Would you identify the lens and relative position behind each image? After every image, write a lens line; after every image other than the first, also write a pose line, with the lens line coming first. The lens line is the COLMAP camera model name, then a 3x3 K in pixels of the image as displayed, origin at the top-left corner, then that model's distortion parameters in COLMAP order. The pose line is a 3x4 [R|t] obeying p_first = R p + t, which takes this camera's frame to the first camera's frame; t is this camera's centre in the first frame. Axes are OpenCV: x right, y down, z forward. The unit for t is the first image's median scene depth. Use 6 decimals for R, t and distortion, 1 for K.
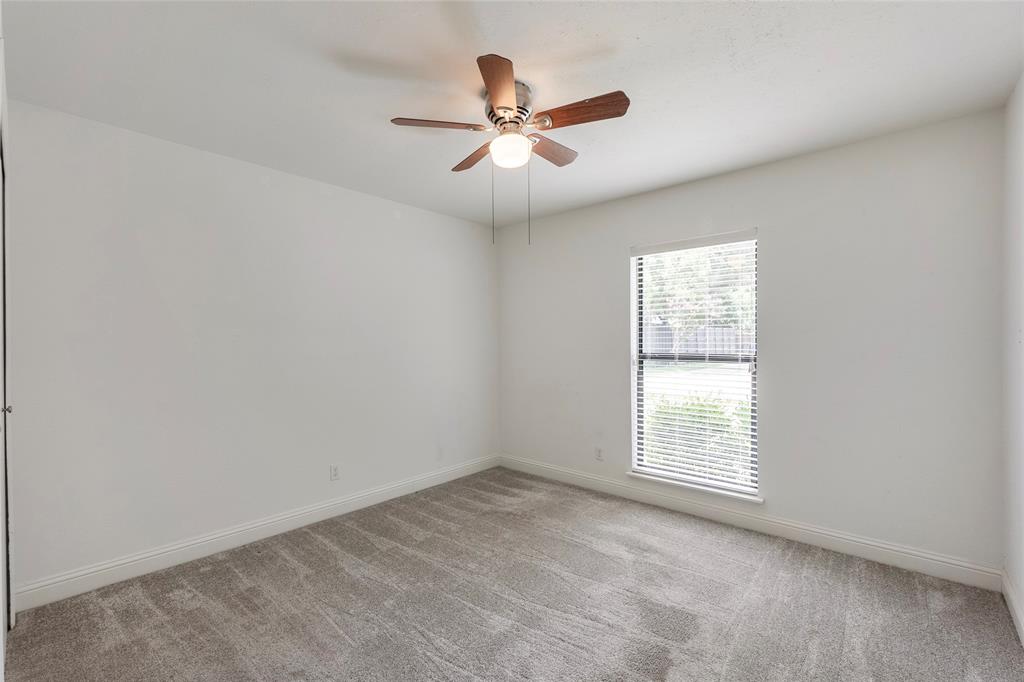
lens RADIAL K [[455.4, 0, 512.6], [0, 455.4, 343.5], [0, 0, 1]] dist [0.019982, -0.000166]
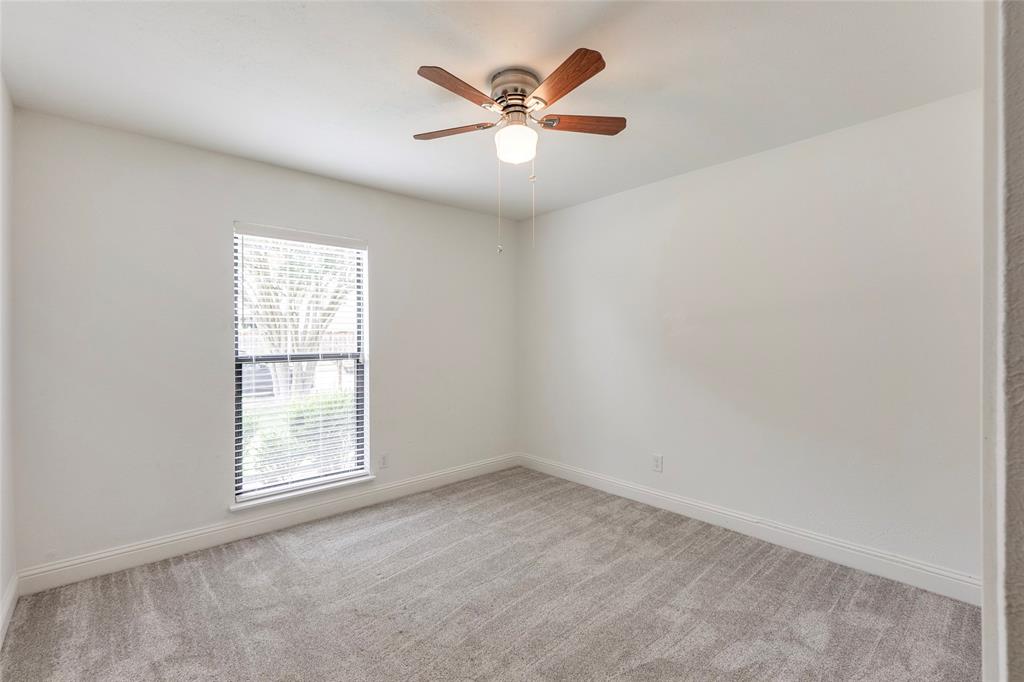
lens RADIAL K [[455.4, 0, 514.4], [0, 455.4, 336.3], [0, 0, 1]] dist [0.019982, -0.000166]
pose [[0.161607, -0.006810, 0.986832, -0.561668], [0.021431, 0.999765, 0.003389, -0.006893], [-0.986623, 0.020601, 0.161715, 0.478357]]
